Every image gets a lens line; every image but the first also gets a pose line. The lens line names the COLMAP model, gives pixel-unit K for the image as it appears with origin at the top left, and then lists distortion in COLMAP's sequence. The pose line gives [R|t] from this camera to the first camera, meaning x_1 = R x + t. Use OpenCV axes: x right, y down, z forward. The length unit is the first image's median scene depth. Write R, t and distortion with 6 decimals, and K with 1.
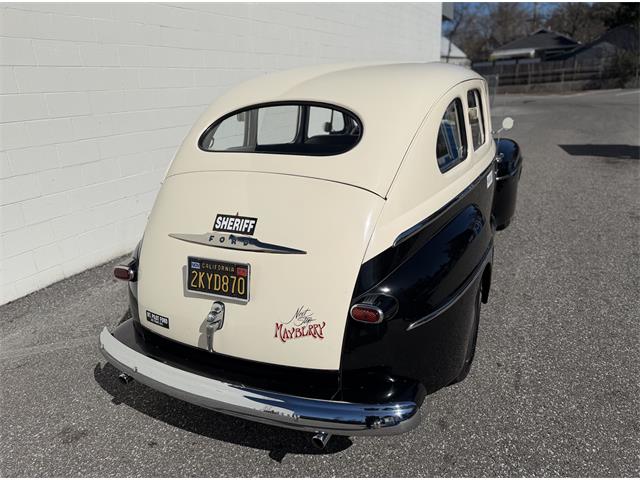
lens RADIAL K [[468.7, 0, 320.0], [0, 468.7, 240.0], [0, 0, 1]] dist [0.067752, -0.007804]
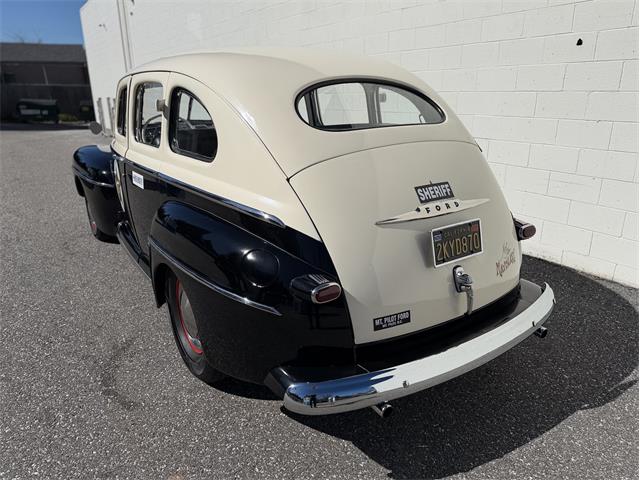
lens RADIAL K [[468.7, 0, 320.0], [0, 468.7, 240.0], [0, 0, 1]] dist [0.067752, -0.007804]
pose [[0.505982, -0.234852, 0.829956, -1.203871], [0.264141, 0.958179, 0.110102, -0.114302], [-0.821104, 0.163516, 0.546856, 0.675871]]
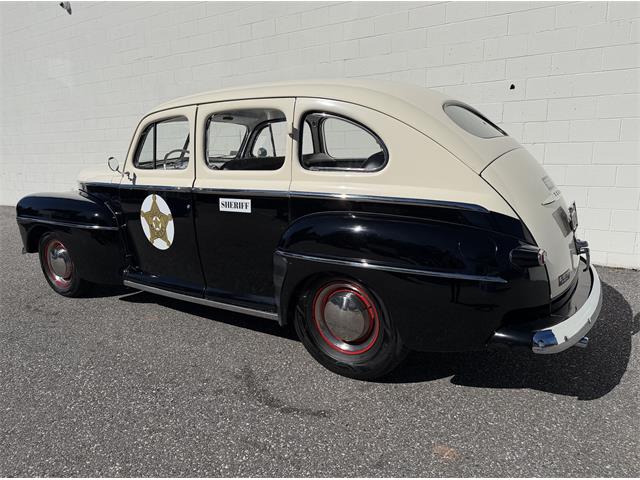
lens RADIAL K [[468.7, 0, 320.0], [0, 468.7, 240.0], [0, 0, 1]] dist [0.067752, -0.007804]
pose [[0.117369, -0.180637, 0.976522, -1.645884], [0.339377, 0.931413, 0.131503, -0.283022], [-0.933300, 0.315975, 0.170623, 1.448430]]
